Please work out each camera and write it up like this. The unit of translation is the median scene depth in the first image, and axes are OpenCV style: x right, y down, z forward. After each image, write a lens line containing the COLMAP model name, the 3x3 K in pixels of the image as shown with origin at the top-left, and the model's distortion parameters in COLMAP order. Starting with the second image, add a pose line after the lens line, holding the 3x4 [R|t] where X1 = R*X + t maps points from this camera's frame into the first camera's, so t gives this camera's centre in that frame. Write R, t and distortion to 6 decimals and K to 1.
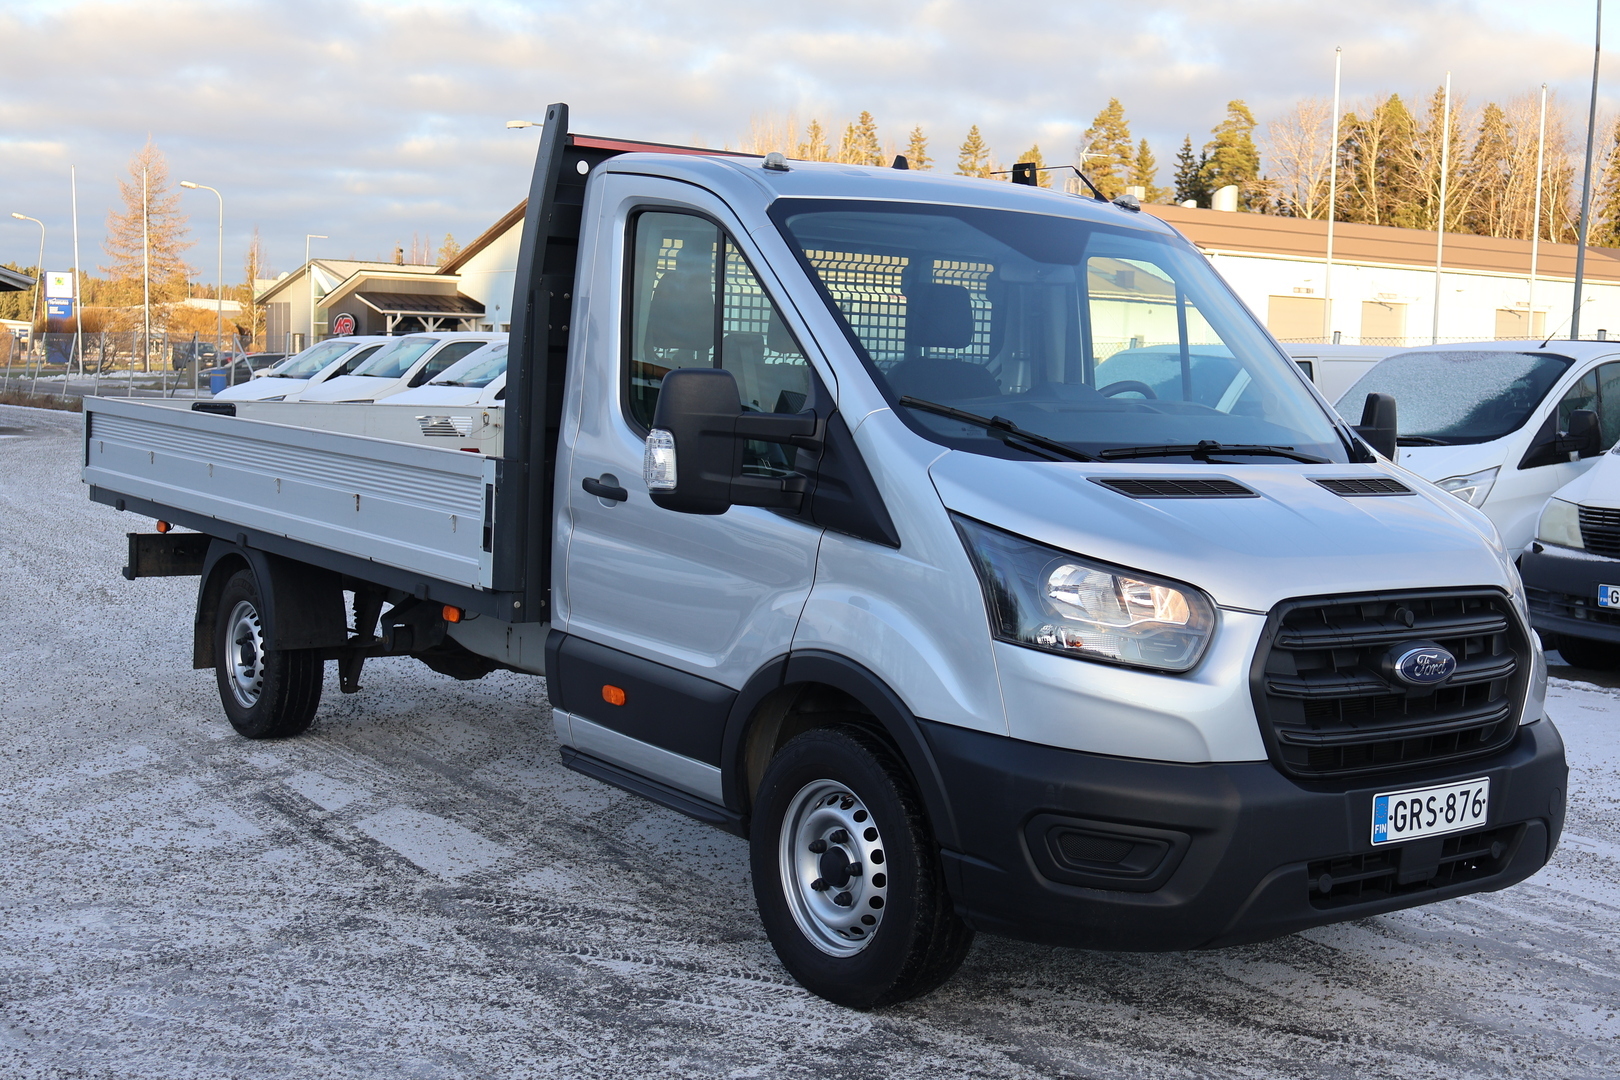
lens RADIAL K [[1936.4, 0, 810.0], [0, 1936.4, 540.0], [0, 0, 1]] dist [0.027501, 0.014909]
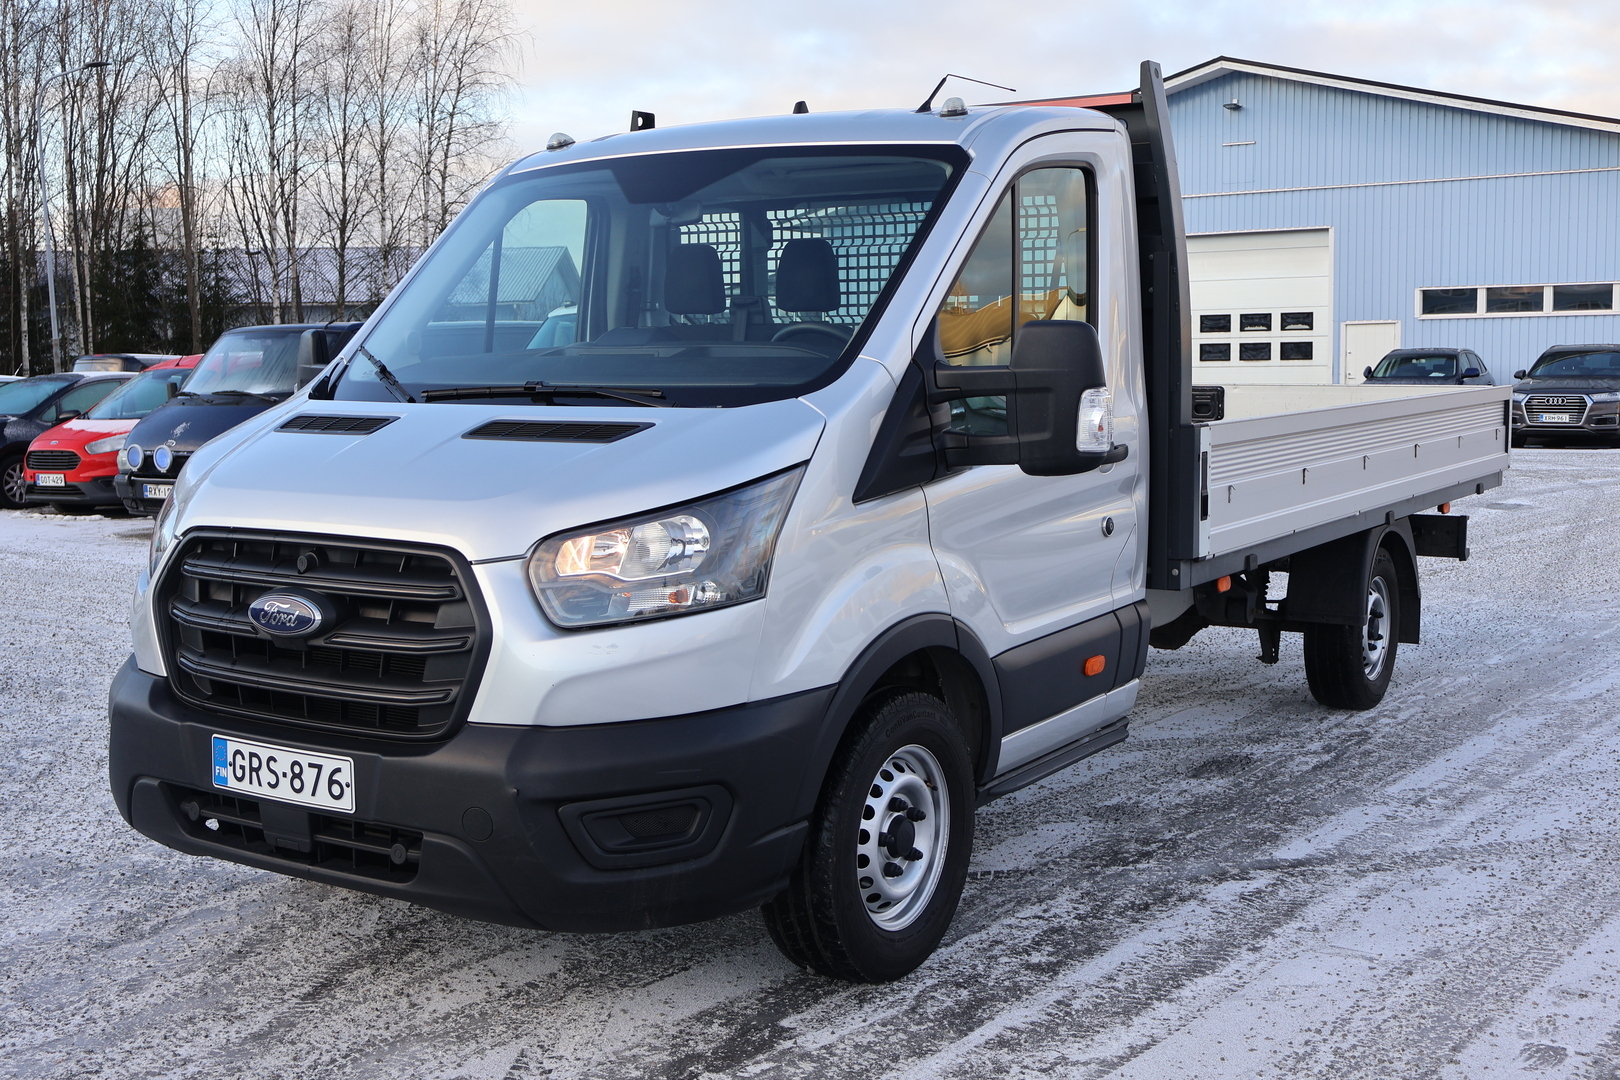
lens RADIAL K [[1782.9, 0, 810.0], [0, 1782.9, 540.0], [0, 0, 1]] dist [0.007994, -0.003757]
pose [[0.352103, 0.061733, -0.933923, 1.174800], [-0.066236, 0.996964, 0.040928, -0.021470], [0.933615, 0.047448, 0.355123, 0.917488]]
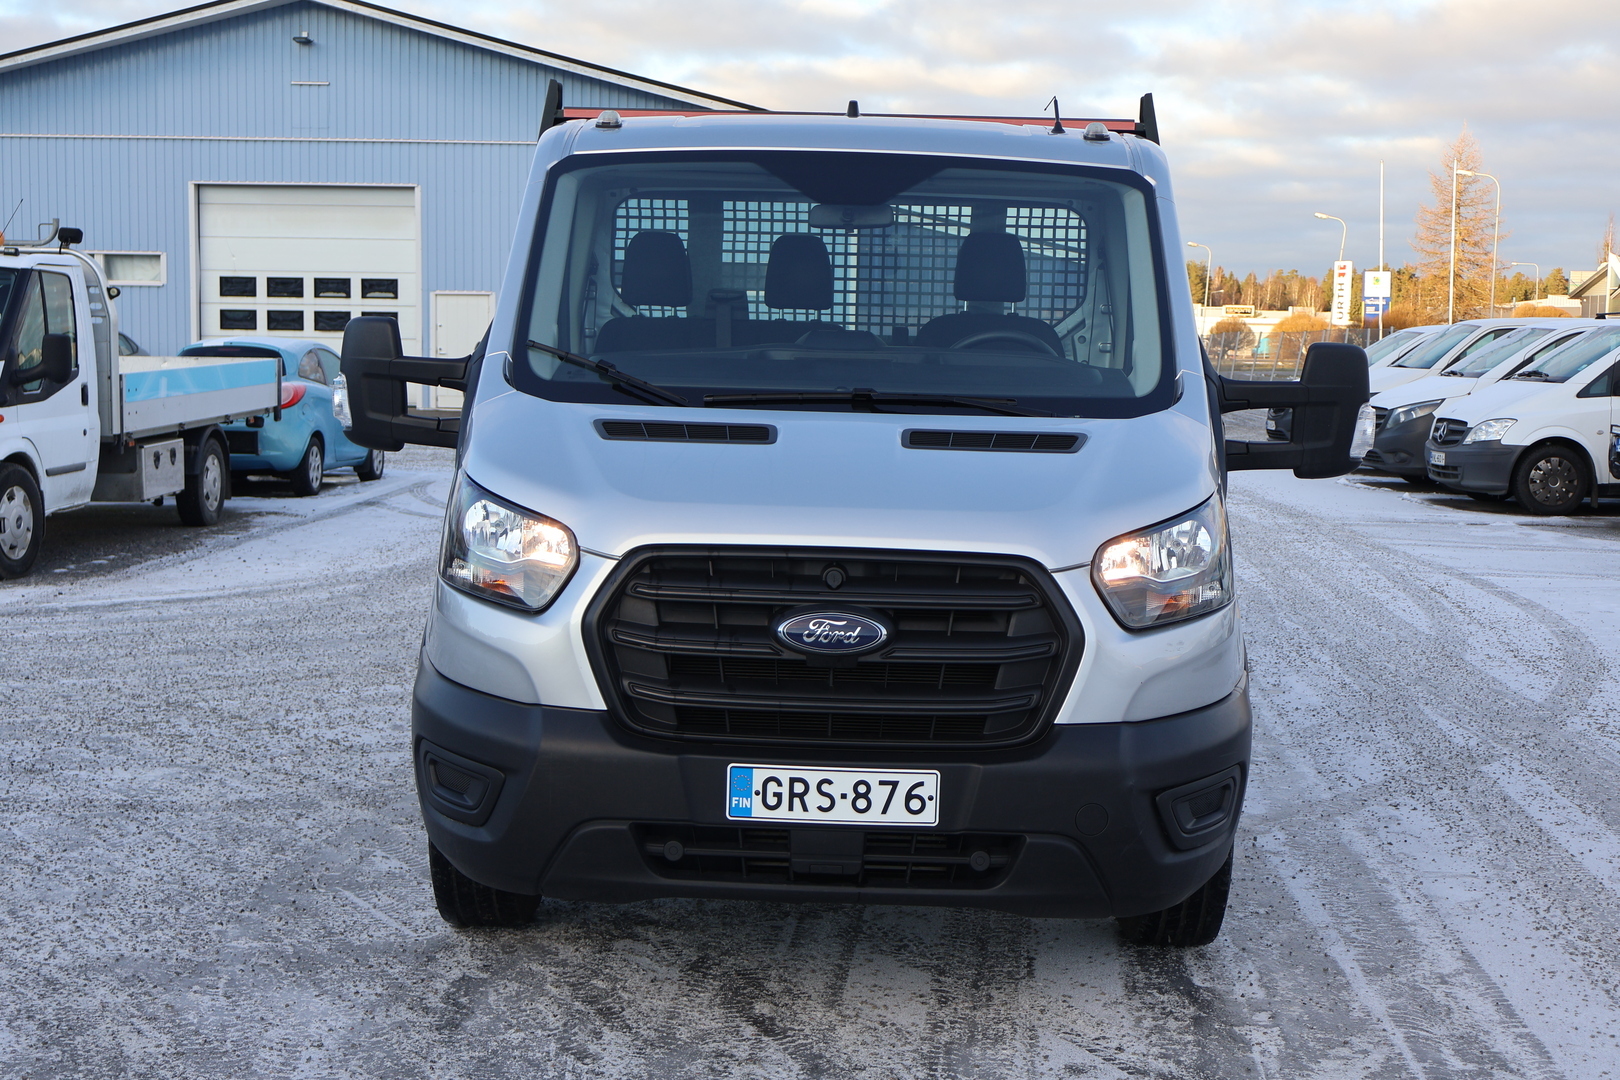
lens RADIAL K [[2071.5, 0, 810.0], [0, 2071.5, 540.0], [0, 0, 1]] dist [-0.005103, 0.039857]
pose [[0.787584, 0.047471, -0.614376, 0.879563], [-0.051760, 0.998601, 0.010806, 0.012300], [0.614030, 0.023289, 0.788939, 0.237687]]
